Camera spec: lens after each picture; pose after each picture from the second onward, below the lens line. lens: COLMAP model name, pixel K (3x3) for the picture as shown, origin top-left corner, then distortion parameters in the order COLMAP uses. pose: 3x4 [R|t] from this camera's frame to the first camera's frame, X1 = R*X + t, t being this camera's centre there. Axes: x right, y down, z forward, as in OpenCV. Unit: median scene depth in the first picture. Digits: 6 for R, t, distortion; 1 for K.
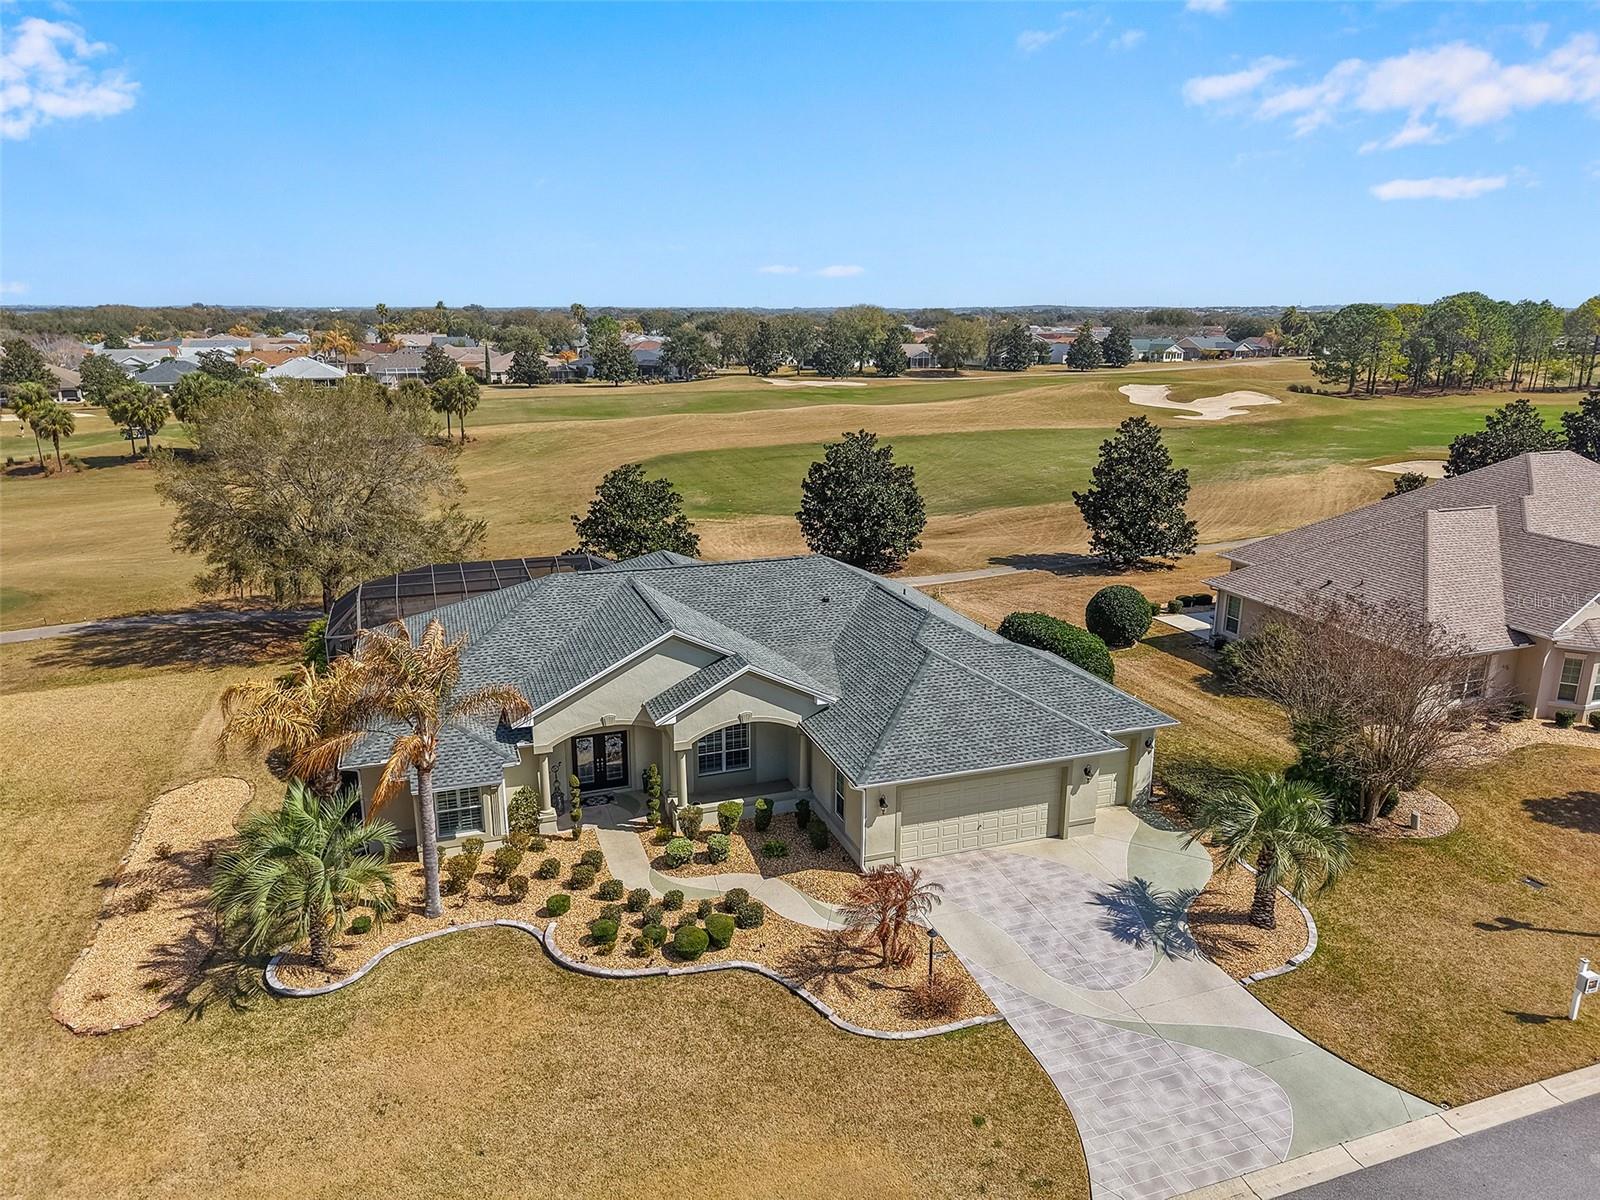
lens RADIAL K [[1077.5, 0, 801.0], [0, 1077.5, 570.2], [0, 0, 1]] dist [0.007320, -0.003923]
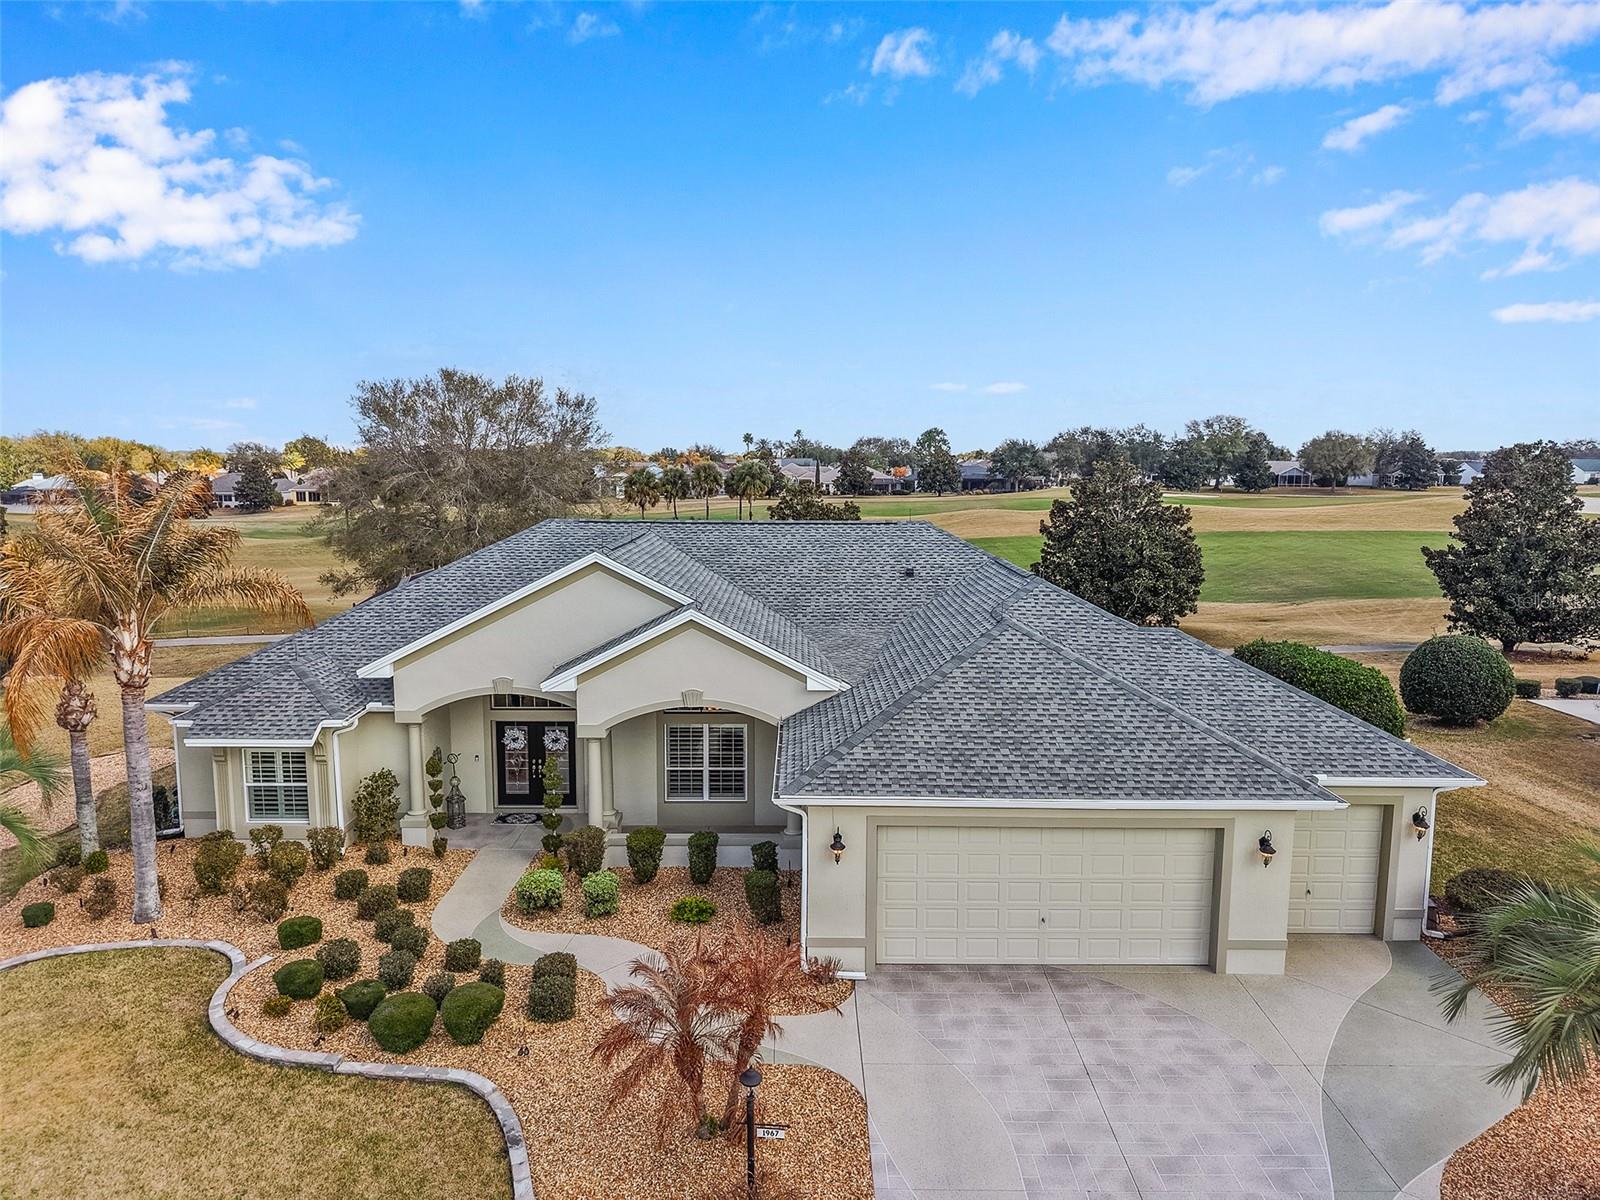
lens RADIAL K [[1076.4, 0, 800.0], [0, 1076.4, 600.0], [0, 0, 1]] dist [0.006722, -0.000428]
pose [[0.942982, 0.045218, -0.329758, 0.200911], [-0.079782, 0.992554, -0.092042, 0.123748], [0.323141, 0.113103, 0.939568, 0.391268]]
